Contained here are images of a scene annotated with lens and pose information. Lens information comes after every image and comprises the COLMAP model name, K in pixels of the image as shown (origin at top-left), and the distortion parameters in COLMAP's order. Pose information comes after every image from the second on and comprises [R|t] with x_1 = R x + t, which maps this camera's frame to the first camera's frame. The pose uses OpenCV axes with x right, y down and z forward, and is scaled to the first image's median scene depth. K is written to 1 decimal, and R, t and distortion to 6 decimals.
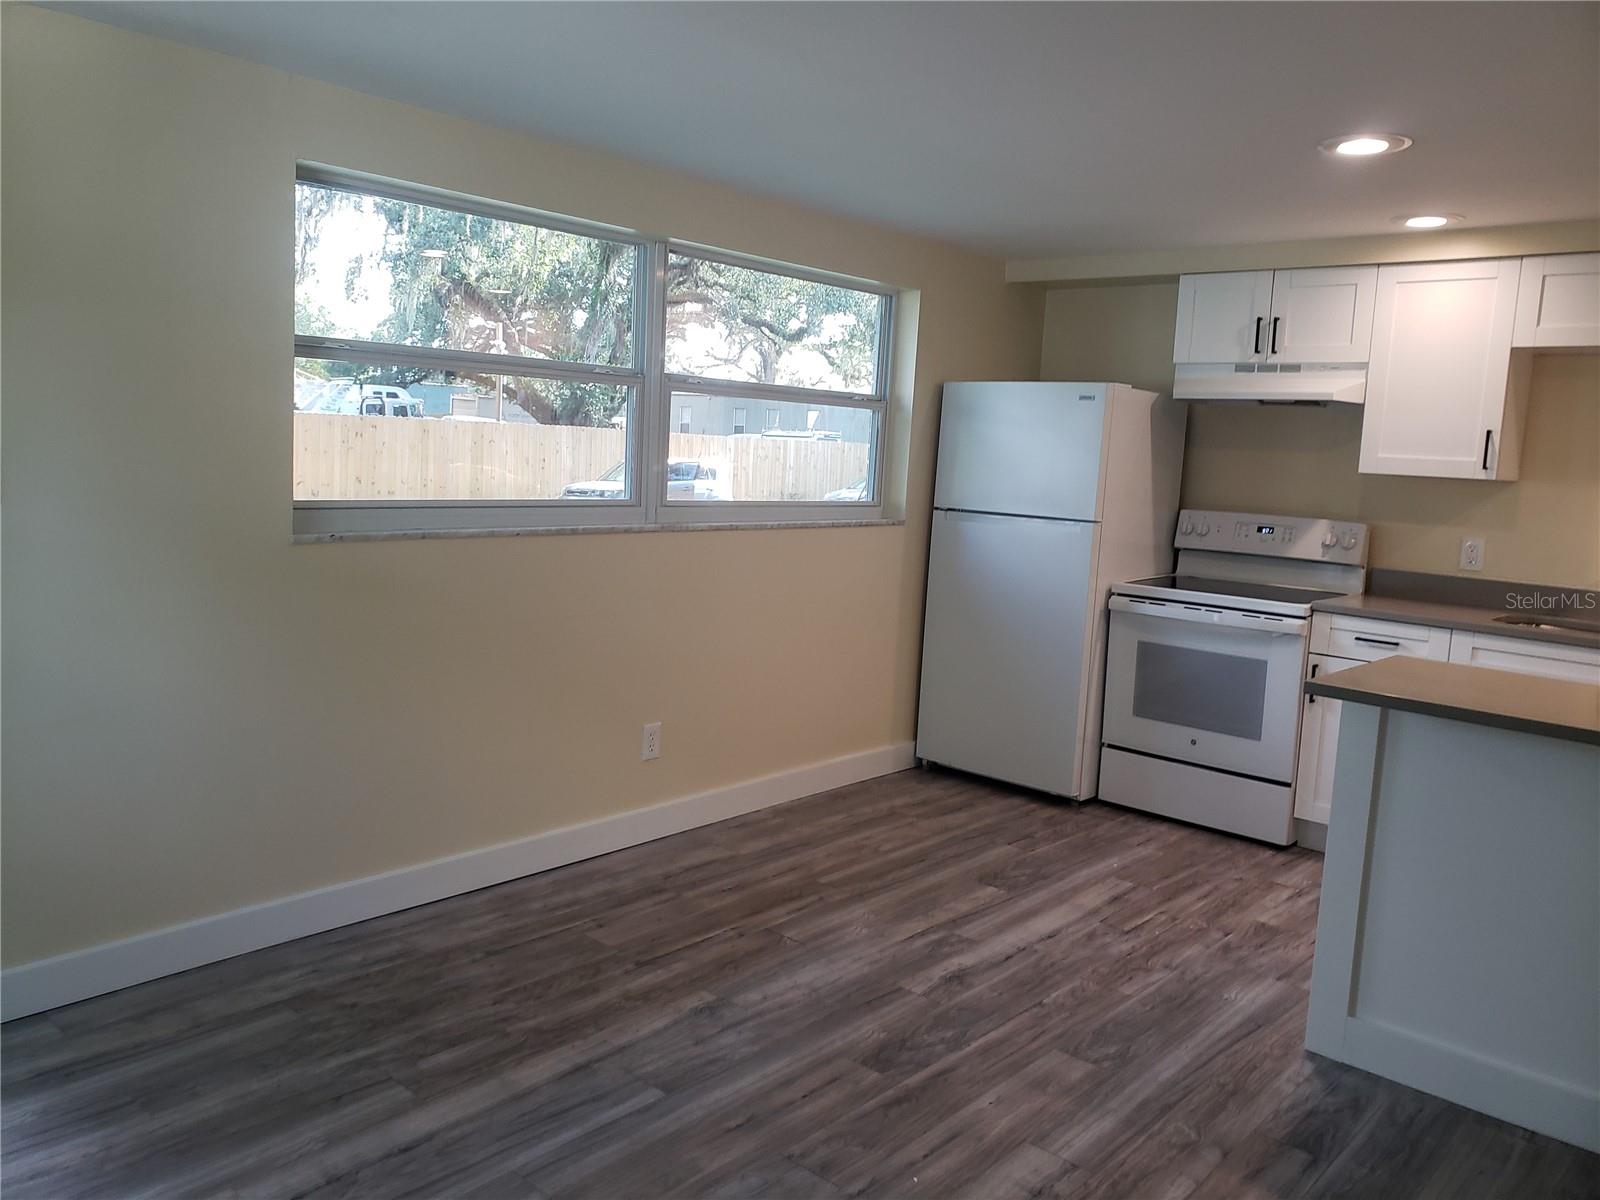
lens RADIAL K [[1251.7, 0, 778.1], [0, 1251.7, 581.1], [0, 0, 1]] dist [0.038814, -0.037642]
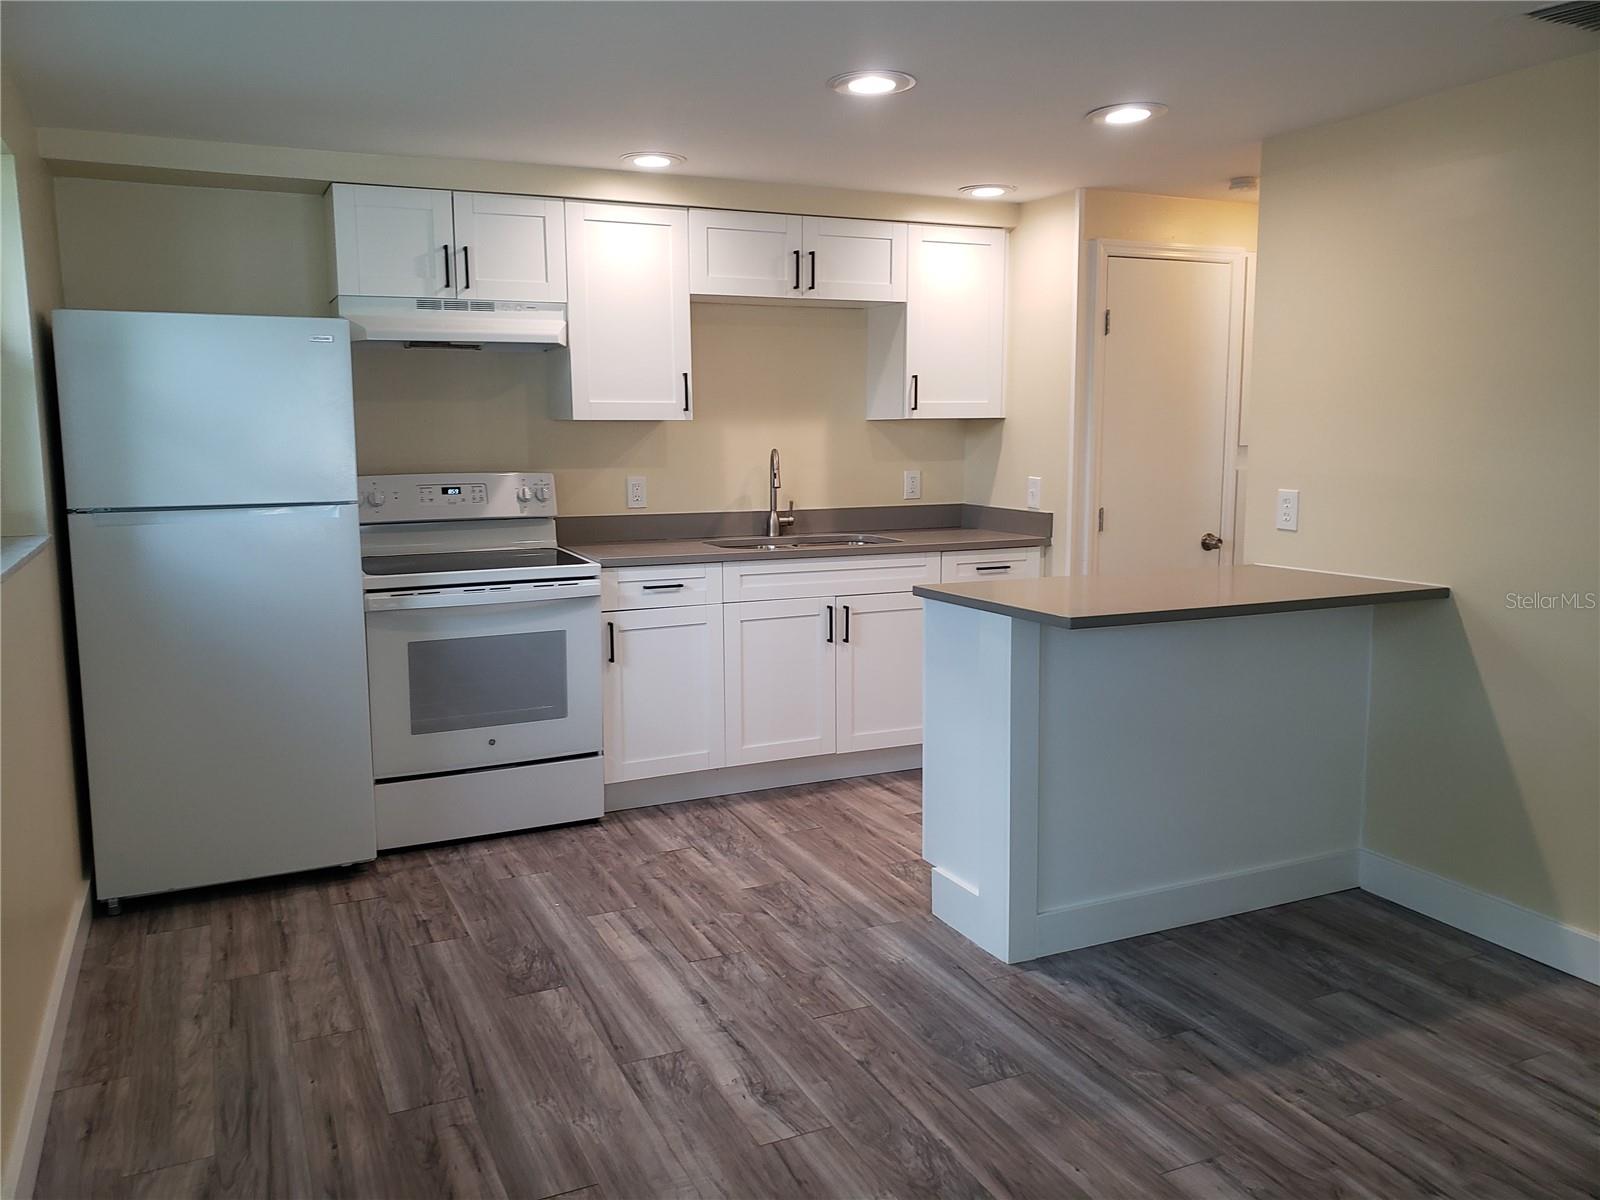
lens RADIAL K [[1251.7, 0, 795.5], [0, 1251.7, 589.2], [0, 0, 1]] dist [0.038814, -0.037642]
pose [[0.386880, -0.178589, 0.904671, -0.414259], [0.128014, 0.981969, 0.139103, -0.080810], [-0.913201, 0.061995, 0.402766, 0.541522]]
